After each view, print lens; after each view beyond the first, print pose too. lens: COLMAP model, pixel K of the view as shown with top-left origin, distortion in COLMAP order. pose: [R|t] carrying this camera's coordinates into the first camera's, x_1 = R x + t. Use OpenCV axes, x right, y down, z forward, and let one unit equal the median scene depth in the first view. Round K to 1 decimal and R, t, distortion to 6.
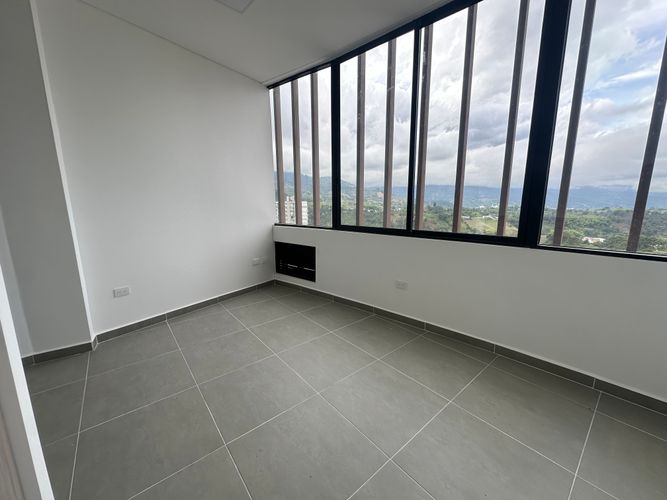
lens RADIAL K [[268.8, 0, 336.2], [0, 268.8, 234.6], [0, 0, 1]] dist [0.000700, 0.000041]
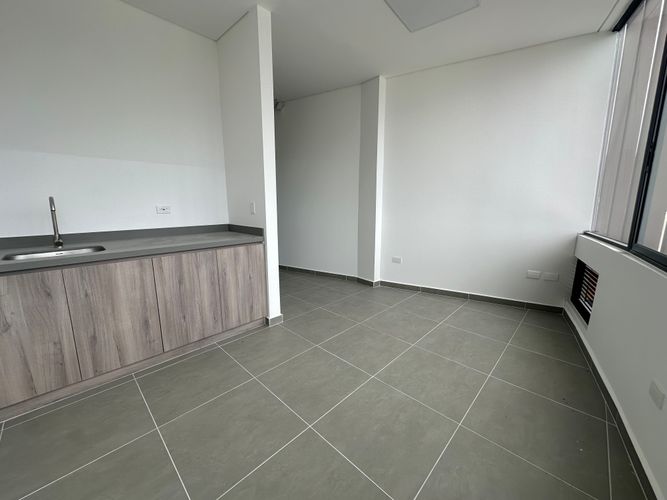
lens RADIAL K [[265.2, 0, 331.9], [0, 265.2, 248.9], [0, 0, 1]] dist [0.000015, 0.000163]
pose [[0.104003, 0.180641, -0.978035, 0.520264], [-0.121098, 0.978351, 0.167822, -0.045341], [0.987177, 0.100984, 0.123627, 0.388403]]
